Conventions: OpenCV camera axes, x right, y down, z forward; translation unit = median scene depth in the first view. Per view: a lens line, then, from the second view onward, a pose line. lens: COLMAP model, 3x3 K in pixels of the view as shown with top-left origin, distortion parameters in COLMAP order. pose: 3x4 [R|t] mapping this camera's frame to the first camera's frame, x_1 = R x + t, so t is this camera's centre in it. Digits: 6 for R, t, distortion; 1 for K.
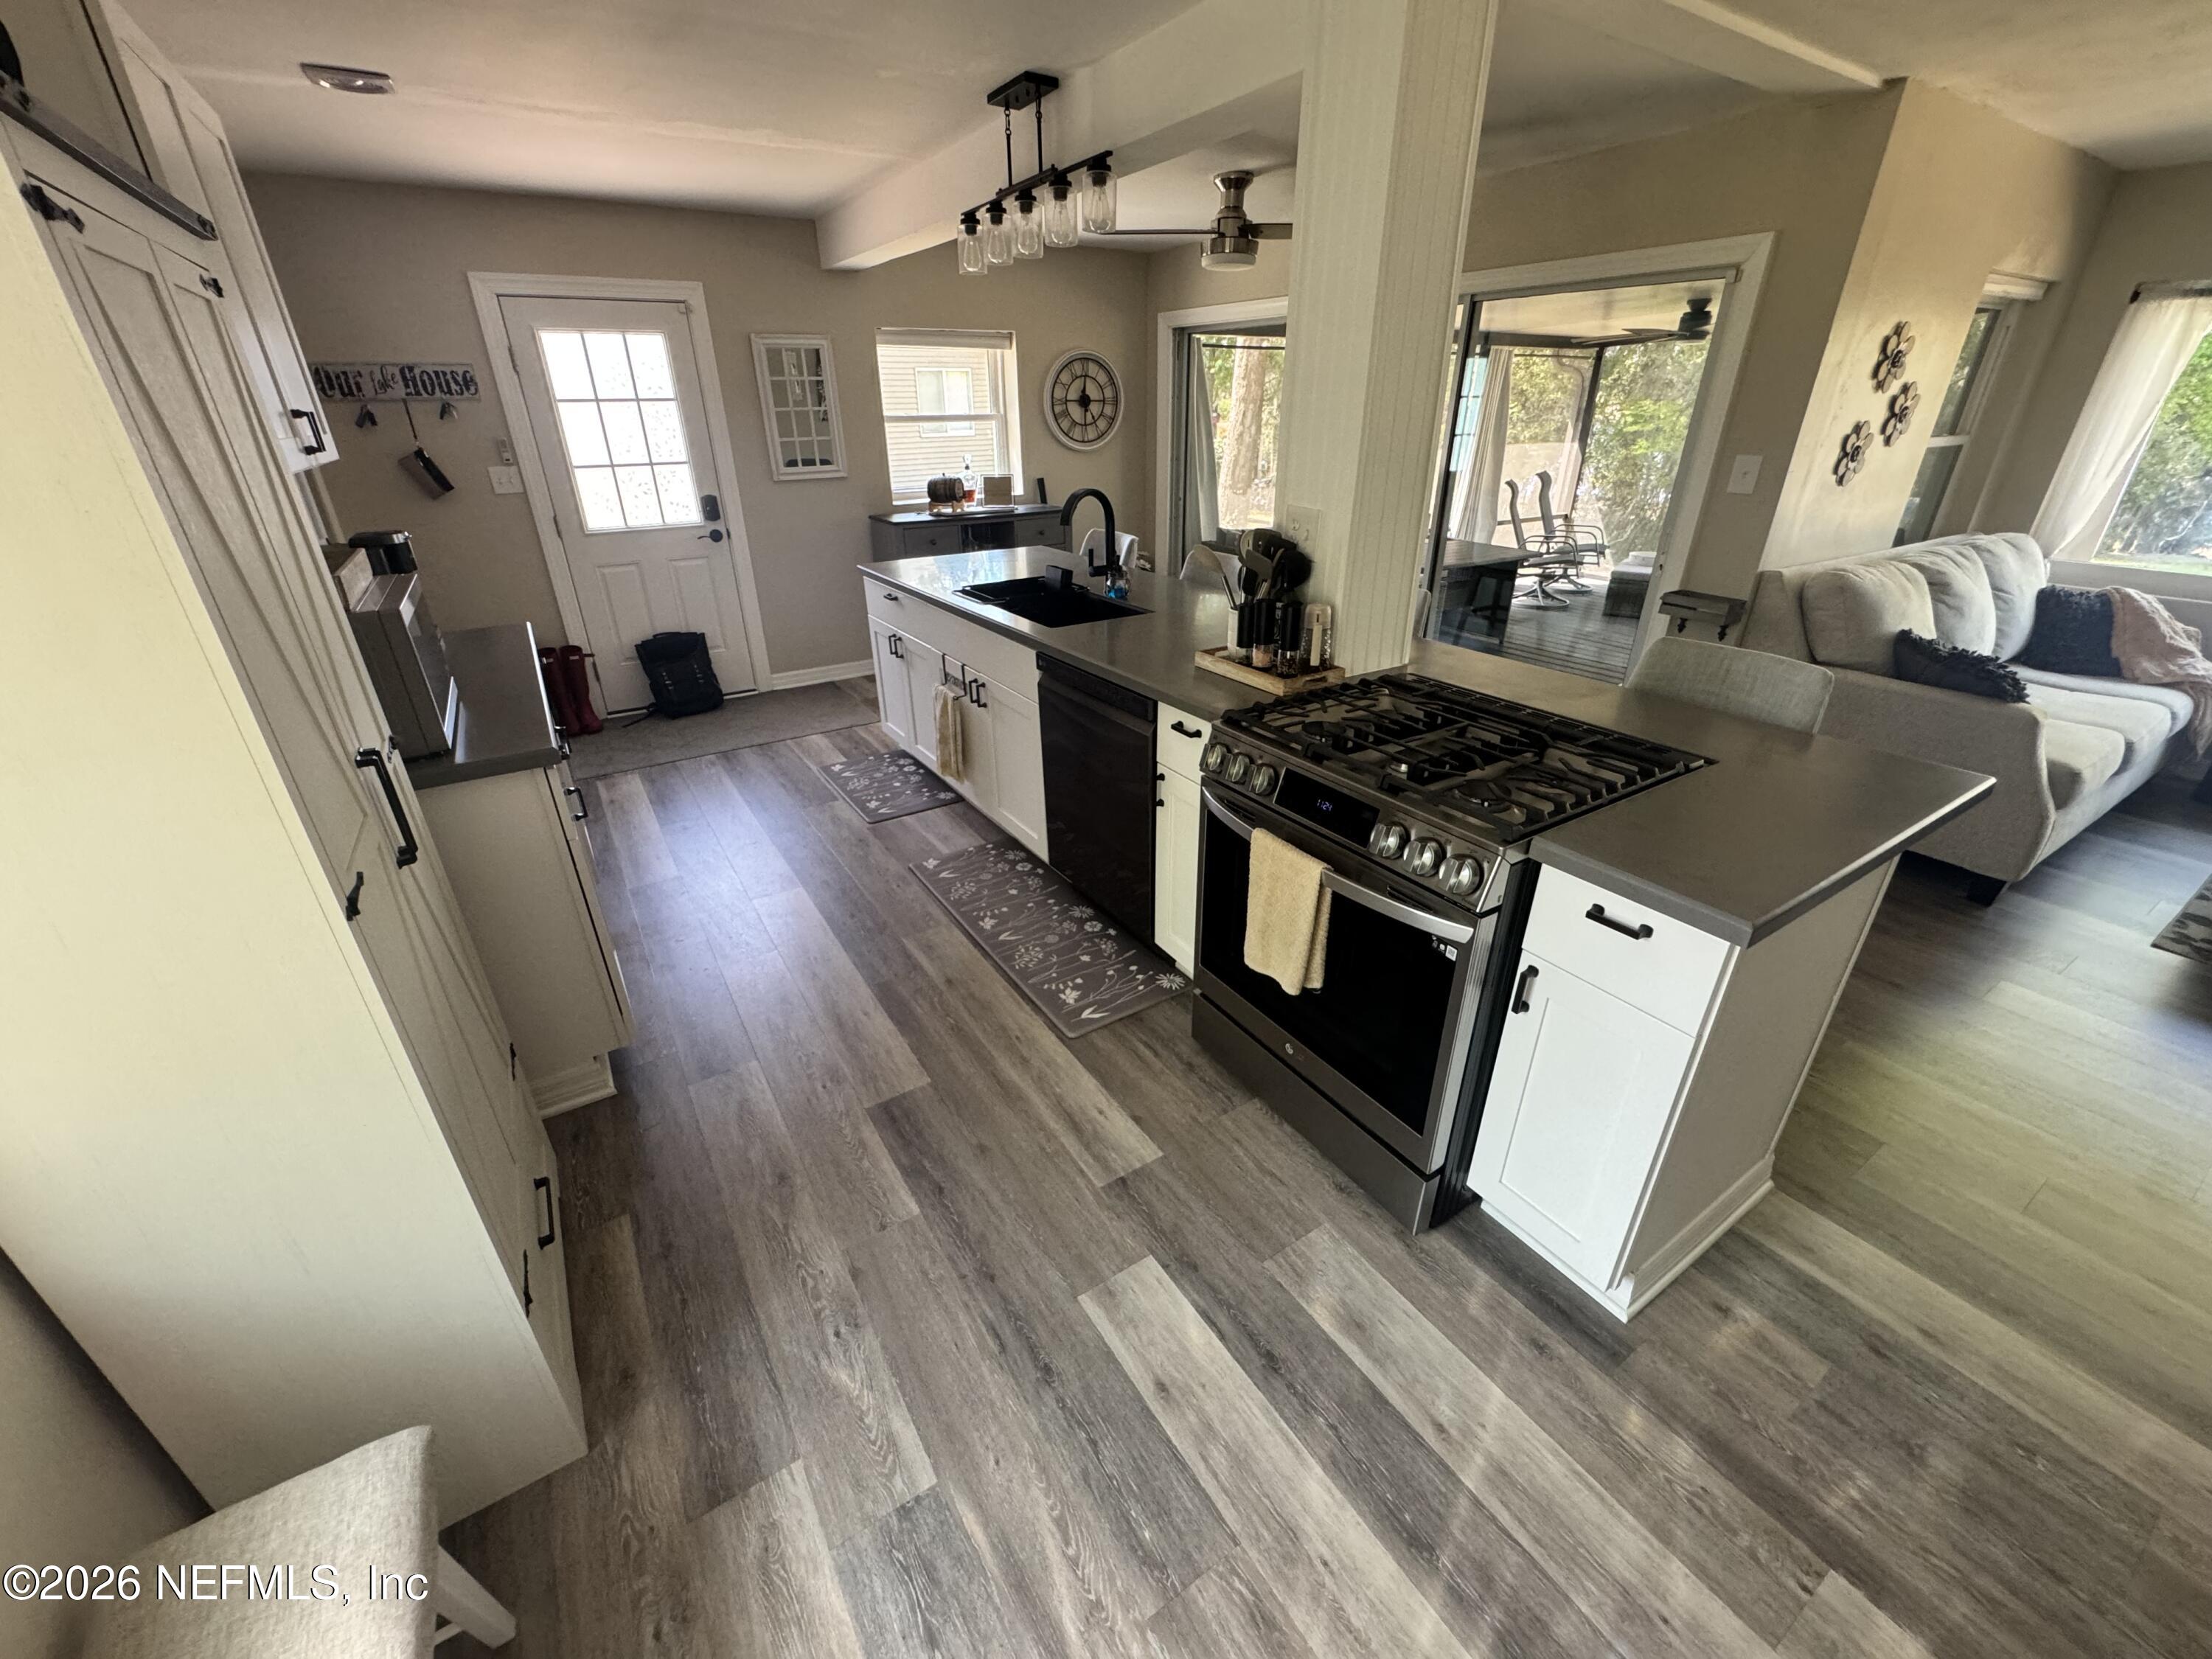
lens RADIAL K [[884.1, 0, 1106.7], [0, 884.1, 825.5], [0, 0, 1]] dist [-0.003032, -0.000210]
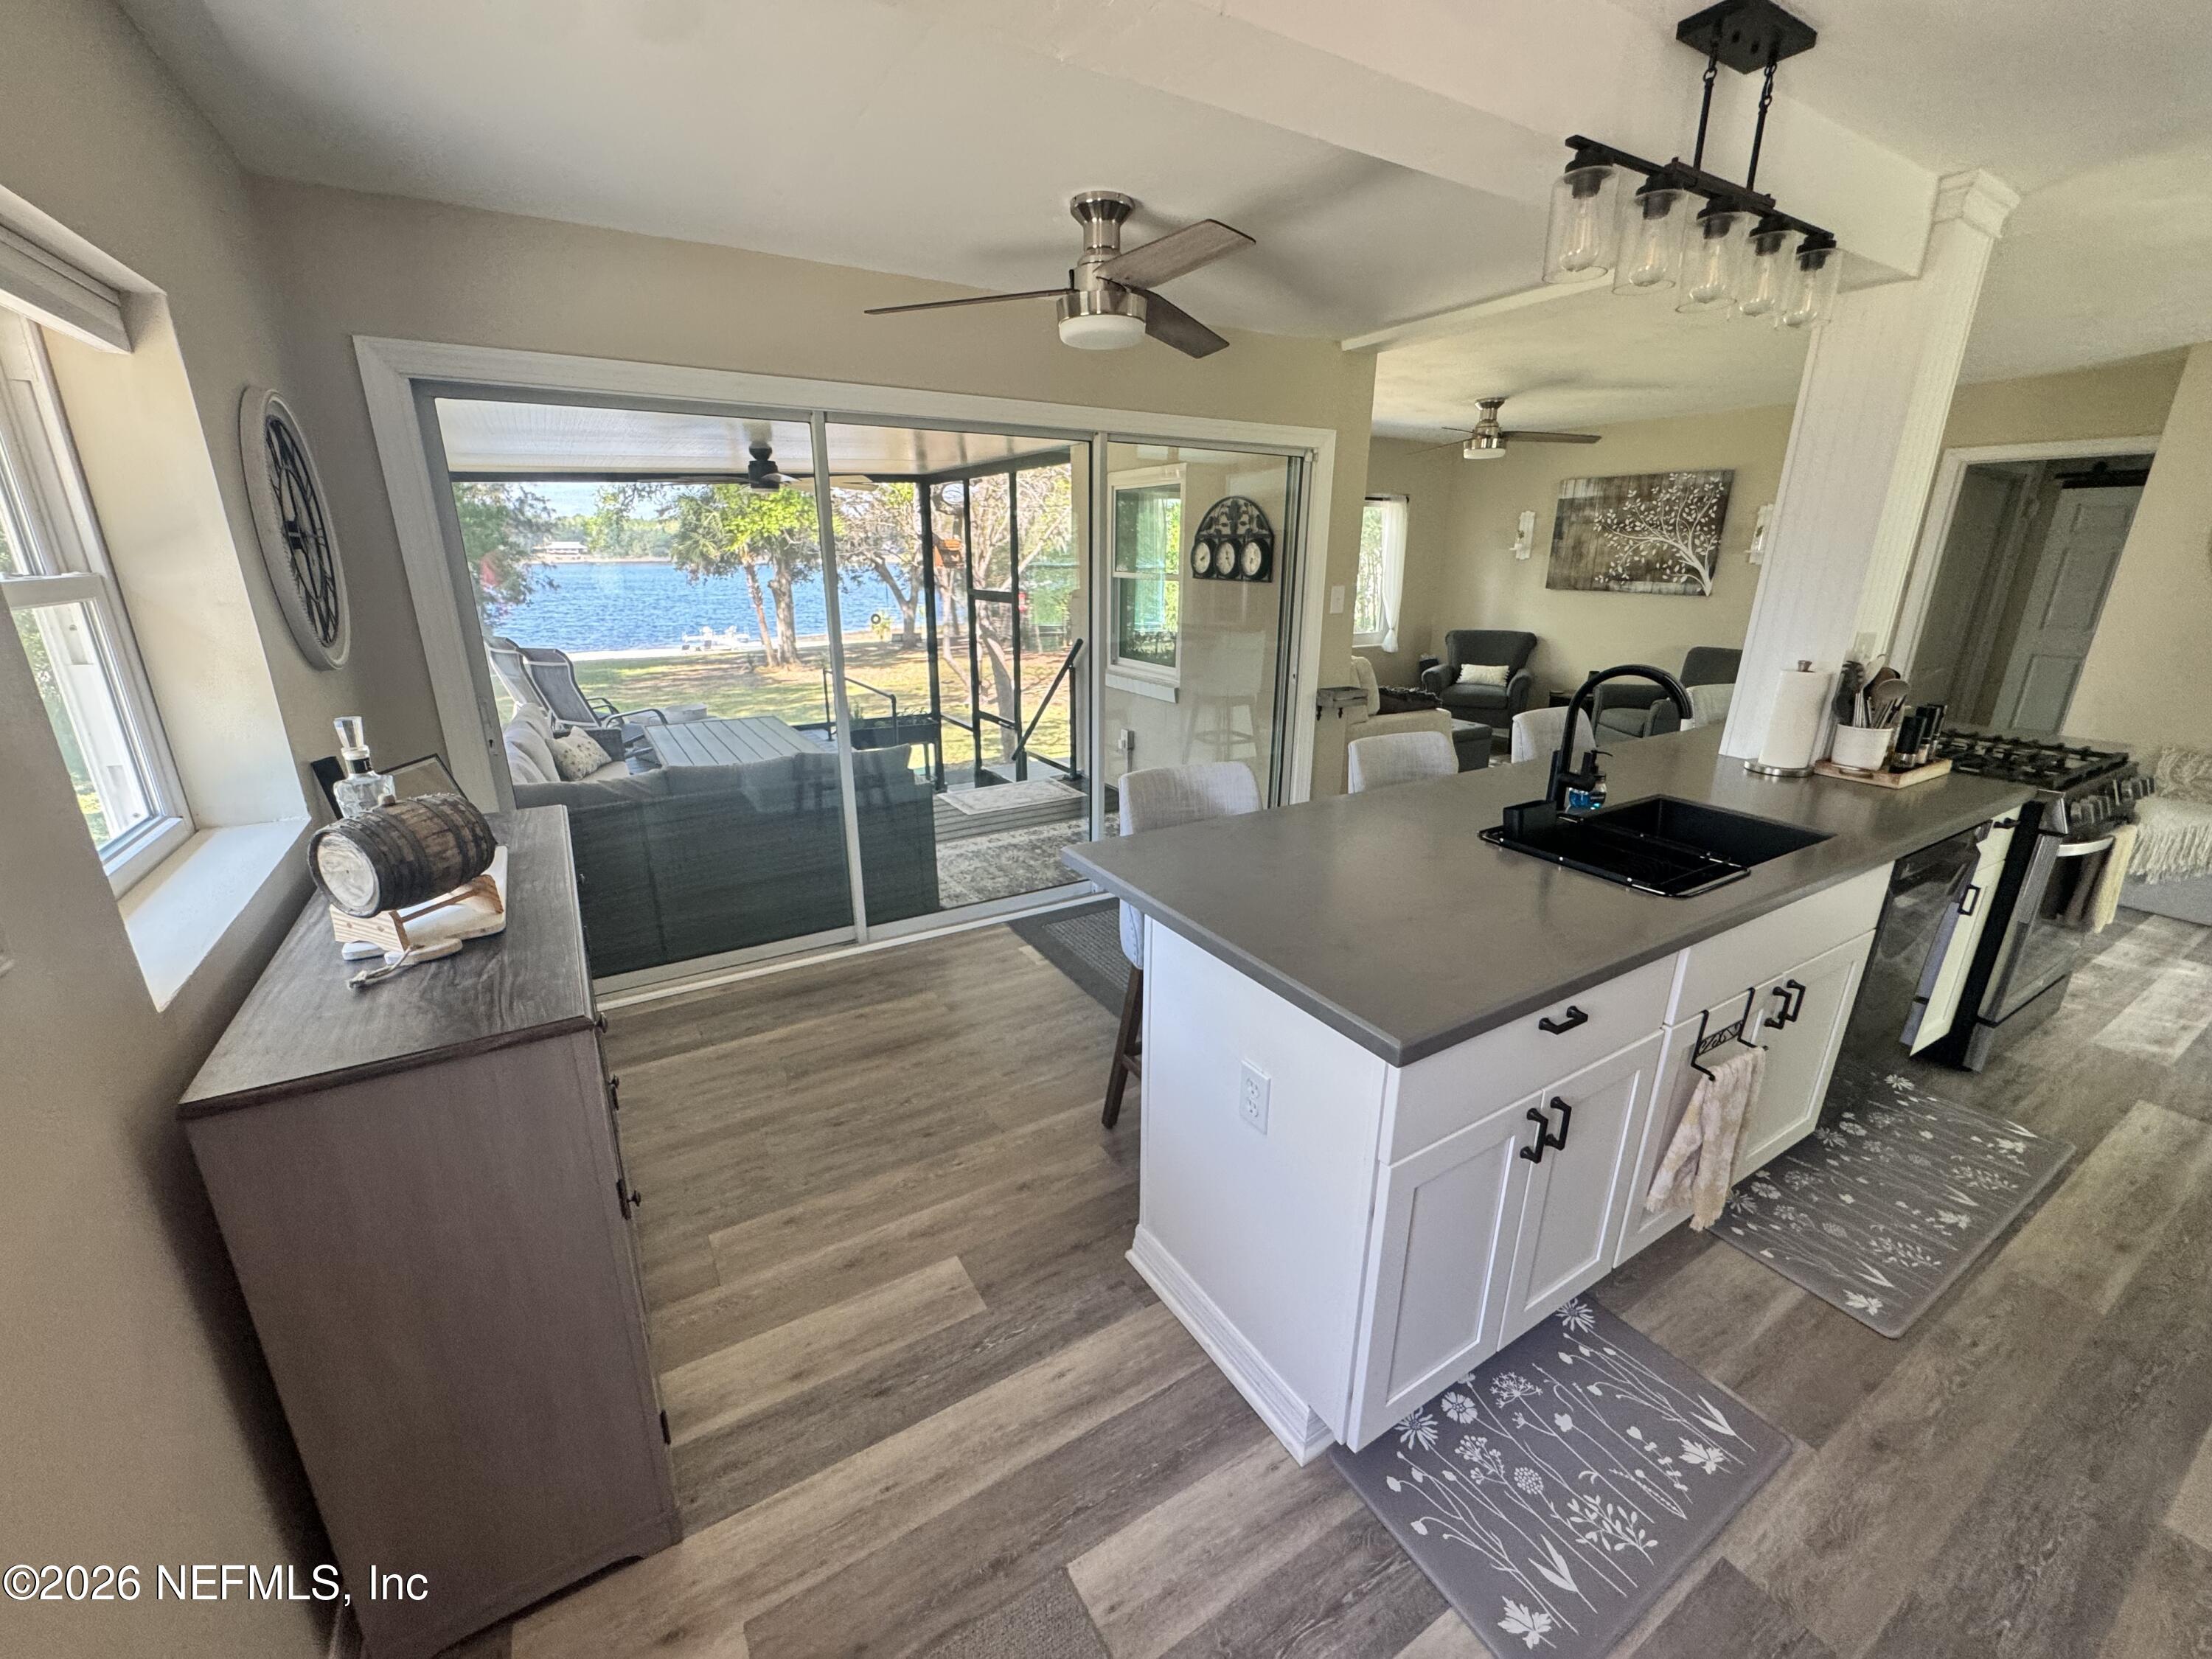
lens RADIAL K [[886.6, 0, 1102.0], [0, 886.6, 829.8], [0, 0, 1]] dist [-0.000942, 0.000172]
pose [[0.024754, -0.294836, 0.955227, -0.631487], [0.429148, 0.866132, 0.256215, -0.549436], [-0.902895, 0.403592, 0.147969, 1.167501]]
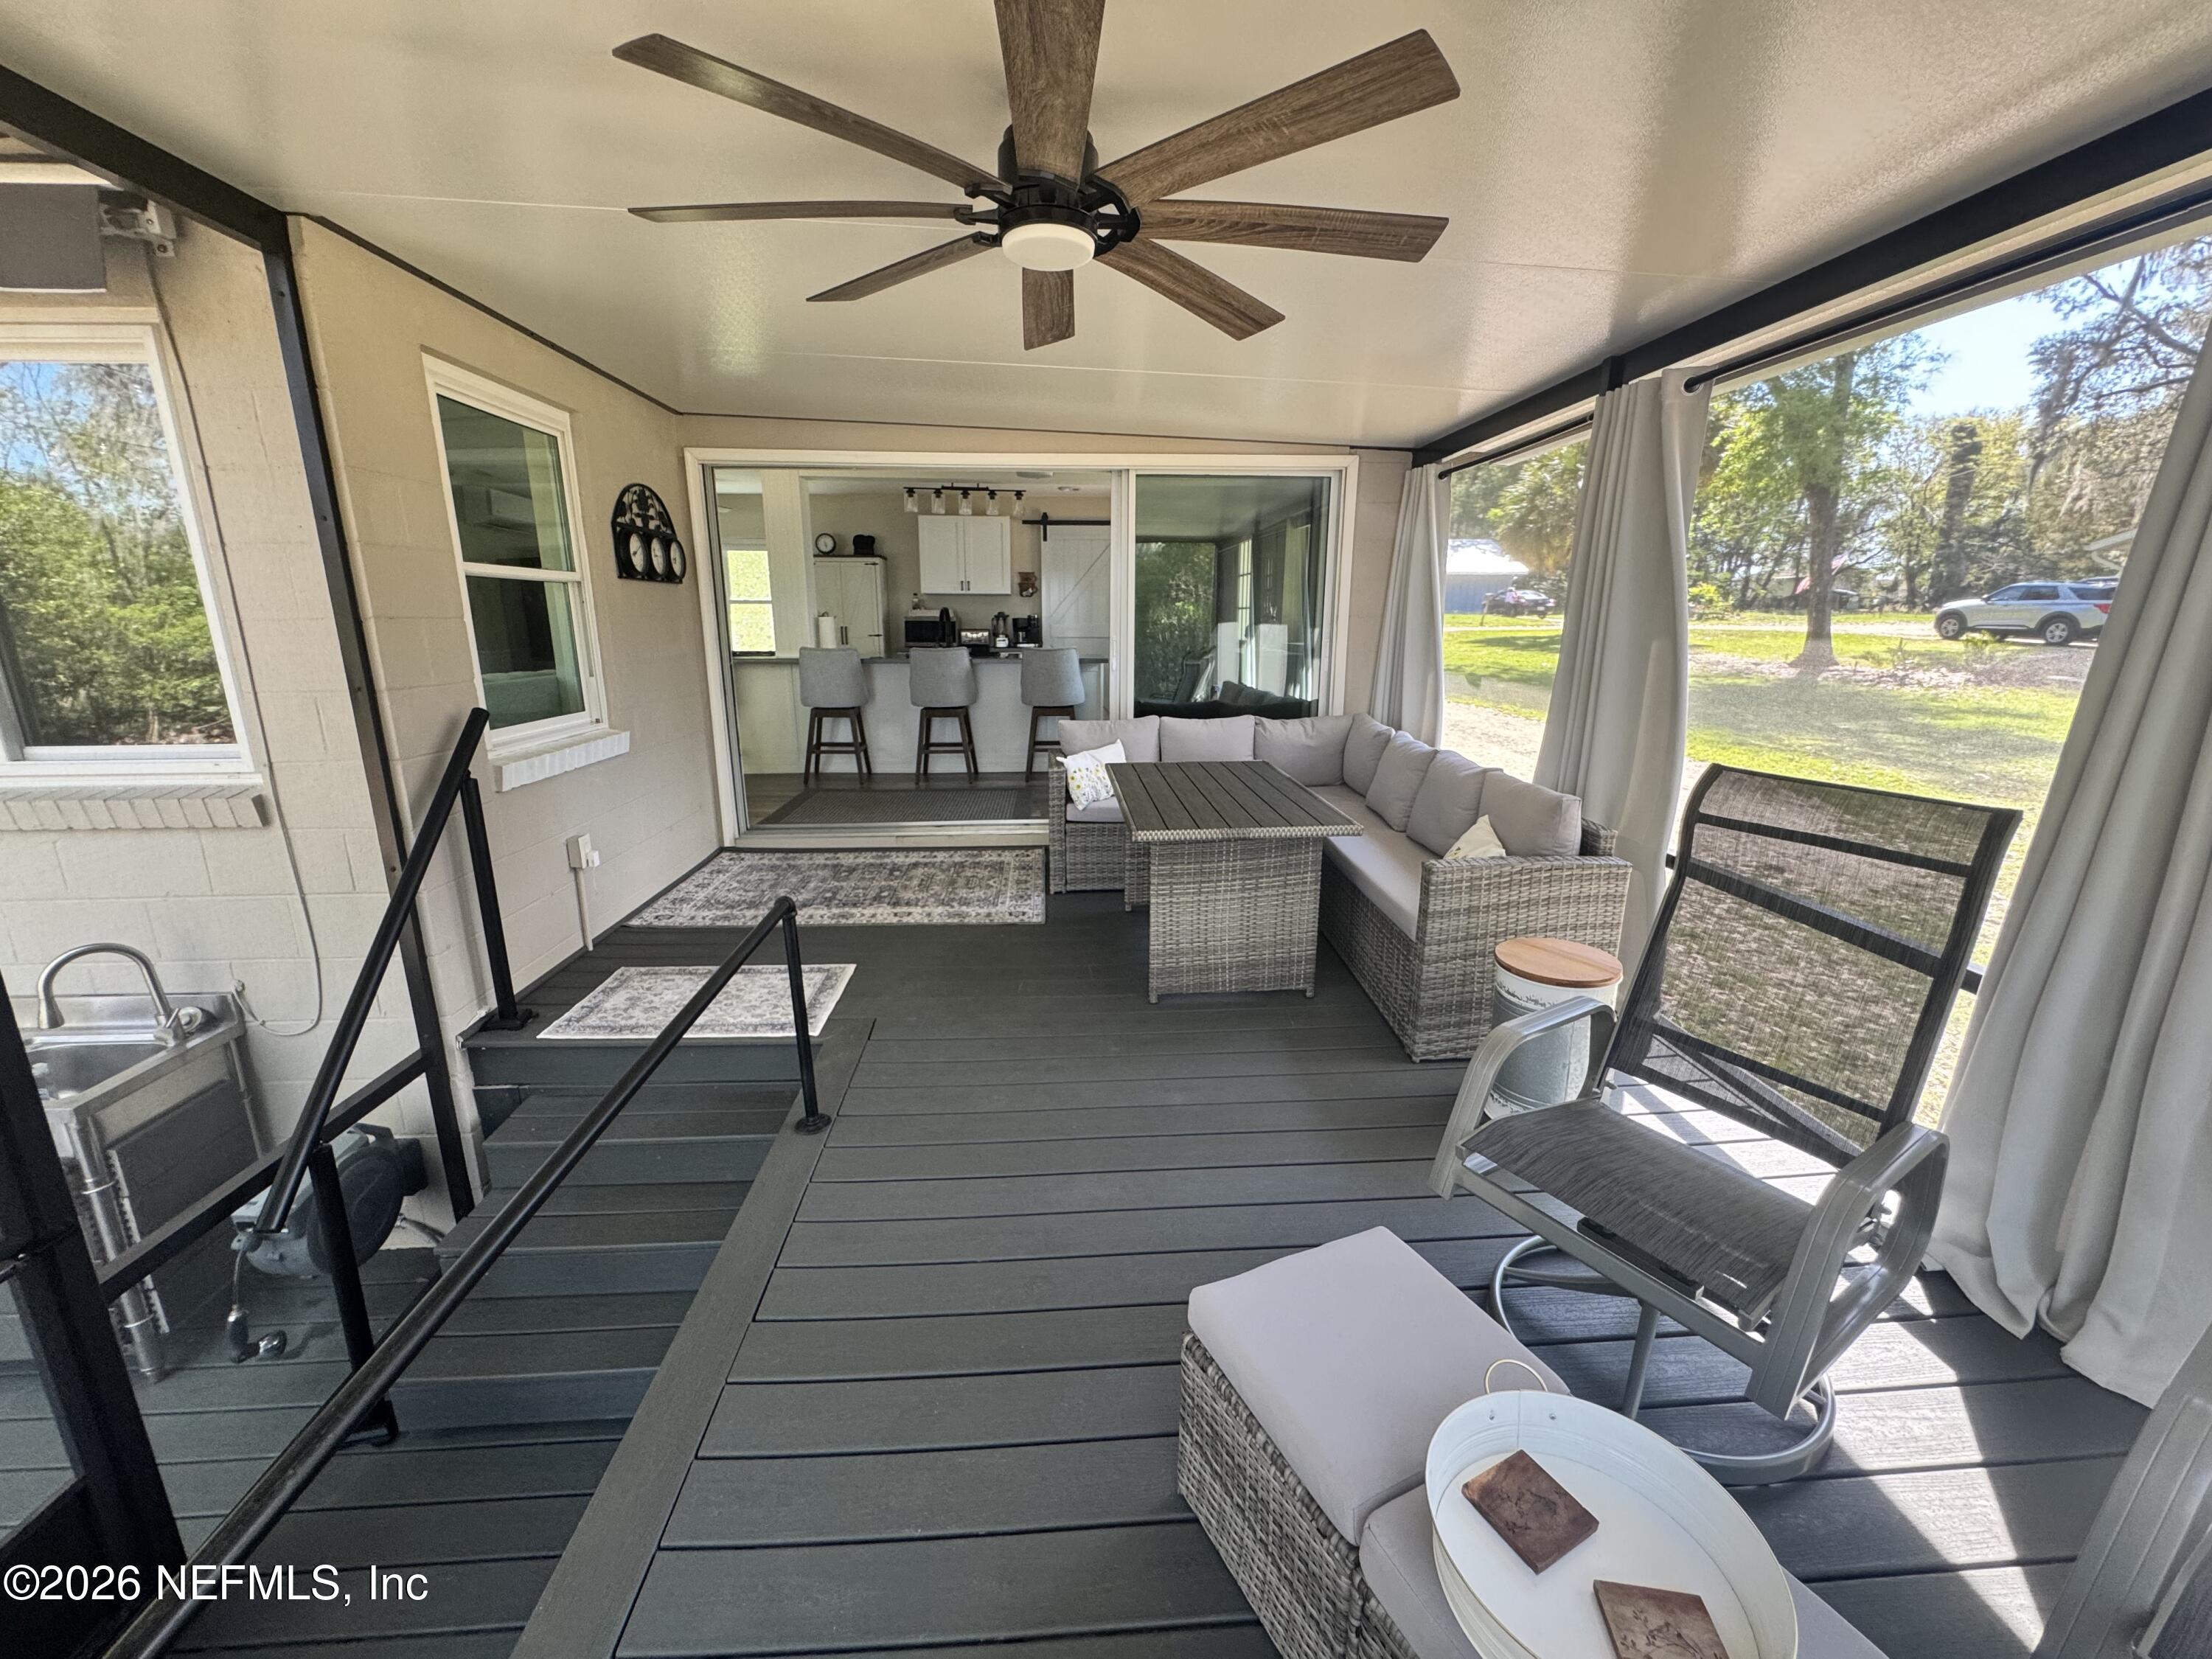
lens RADIAL K [[880.5, 0, 1102.5], [0, 880.5, 830.7], [0, 0, 1]] dist [-0.009461, 0.000294]
pose [[-0.489924, 0.212812, -0.845391, 1.603406], [-0.375148, 0.823894, 0.424808, -0.902186], [0.786917, 0.525271, -0.323809, 2.078141]]
